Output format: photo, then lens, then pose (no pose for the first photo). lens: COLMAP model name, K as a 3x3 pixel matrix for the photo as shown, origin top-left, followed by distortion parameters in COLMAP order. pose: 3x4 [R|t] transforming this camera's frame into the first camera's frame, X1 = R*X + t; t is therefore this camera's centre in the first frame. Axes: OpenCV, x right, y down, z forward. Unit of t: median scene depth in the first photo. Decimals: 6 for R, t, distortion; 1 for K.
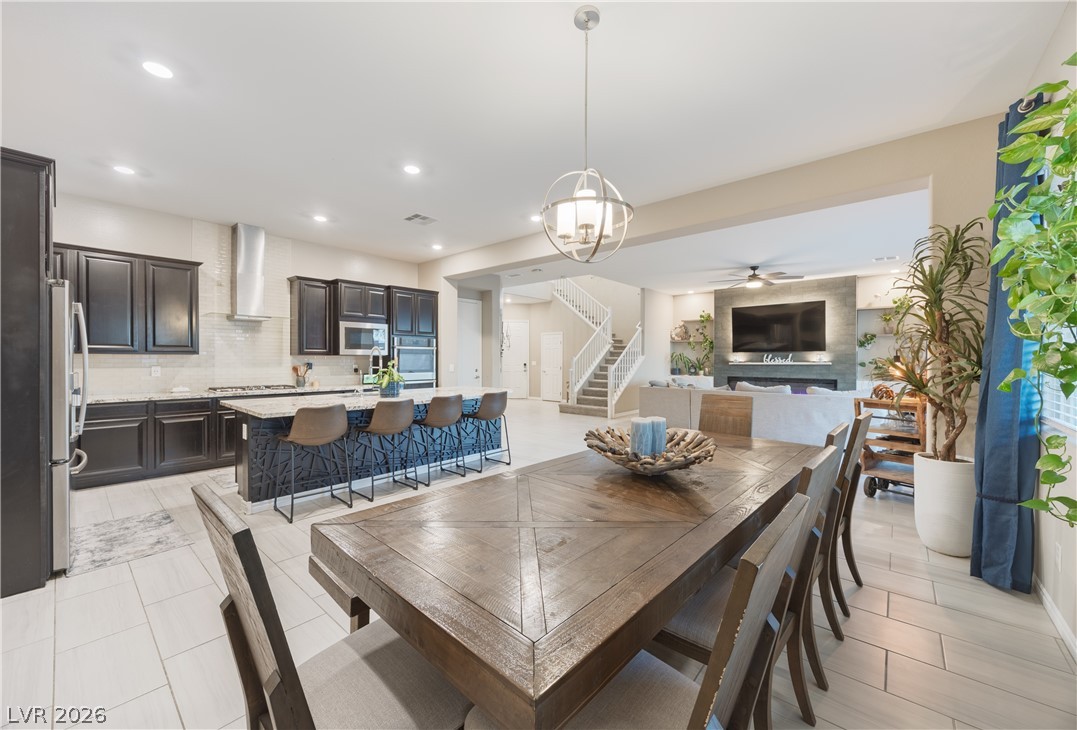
lens RADIAL K [[418.7, 0, 549.2], [0, 418.7, 362.9], [0, 0, 1]] dist [-0.007032, 0.000495]
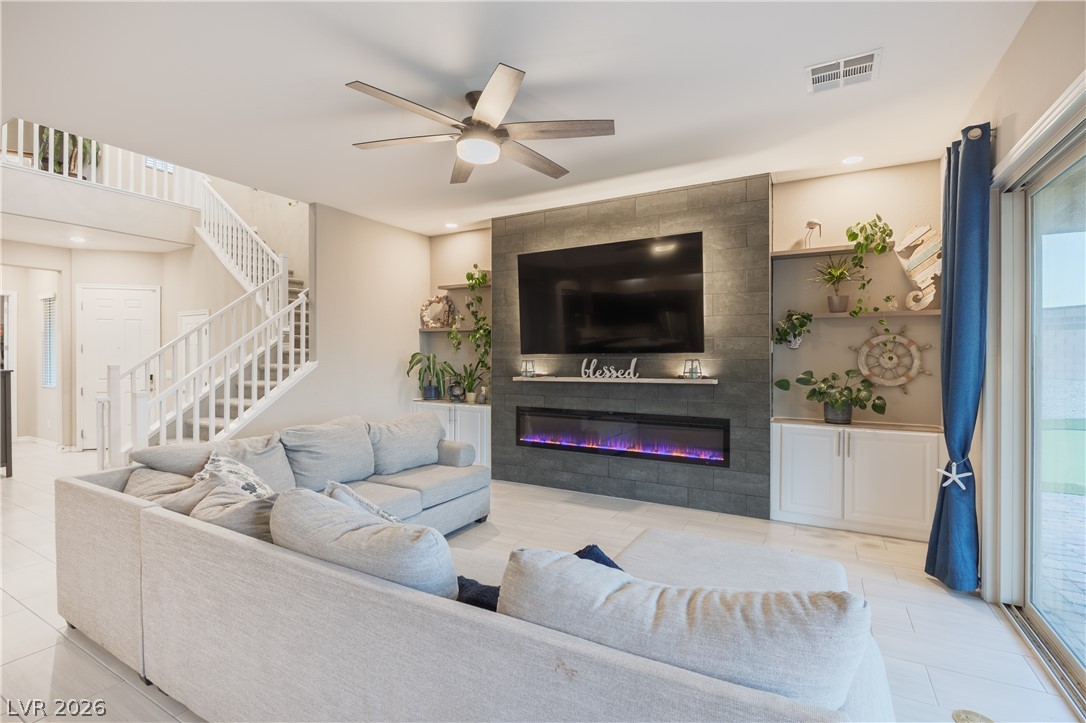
lens RADIAL K [[479.2, 0, 534.2], [0, 479.2, 359.2], [0, 0, 1]] dist [-0.001440, -0.000263]
pose [[0.980498, -0.000388, 0.196528, 0.454776], [0.001493, 0.999984, -0.005474, -0.021983], [-0.196523, 0.005661, 0.980483, 0.638484]]
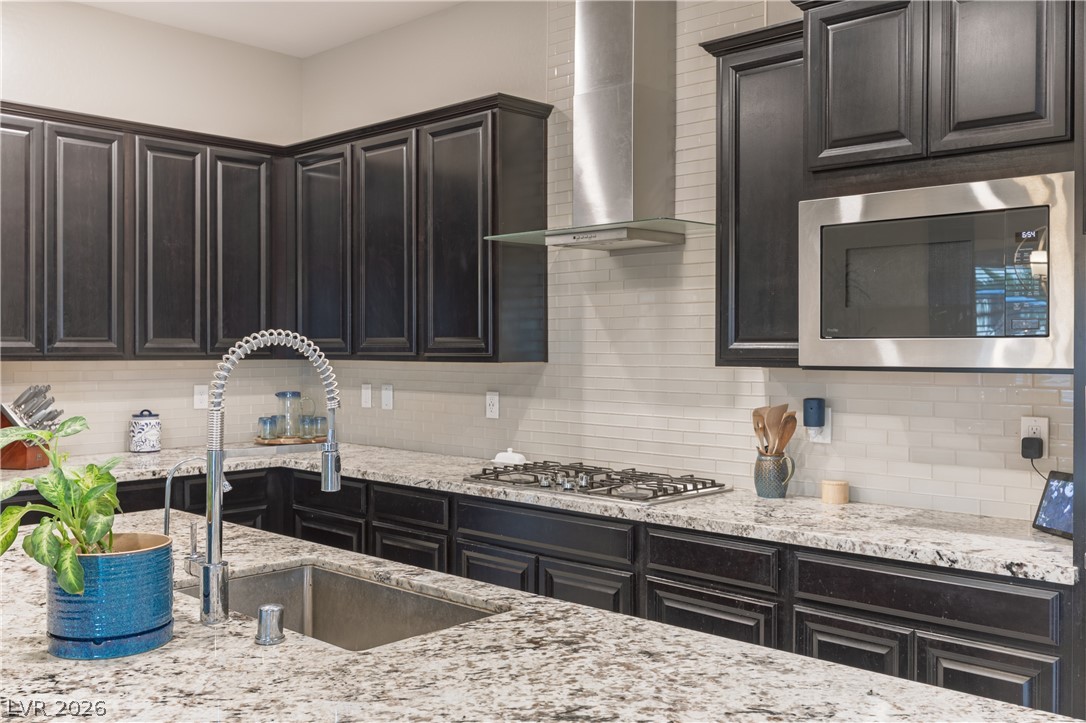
lens RADIAL K [[1025.1, 0, 543.0], [0, 1025.1, 361.5], [0, 0, 1]] dist [0.004165, 0.006929]
pose [[-0.063963, 0.012146, -0.997878, 0.003386], [-0.011021, 0.999856, 0.012877, -0.021497], [0.997891, 0.011822, -0.063820, 0.717304]]
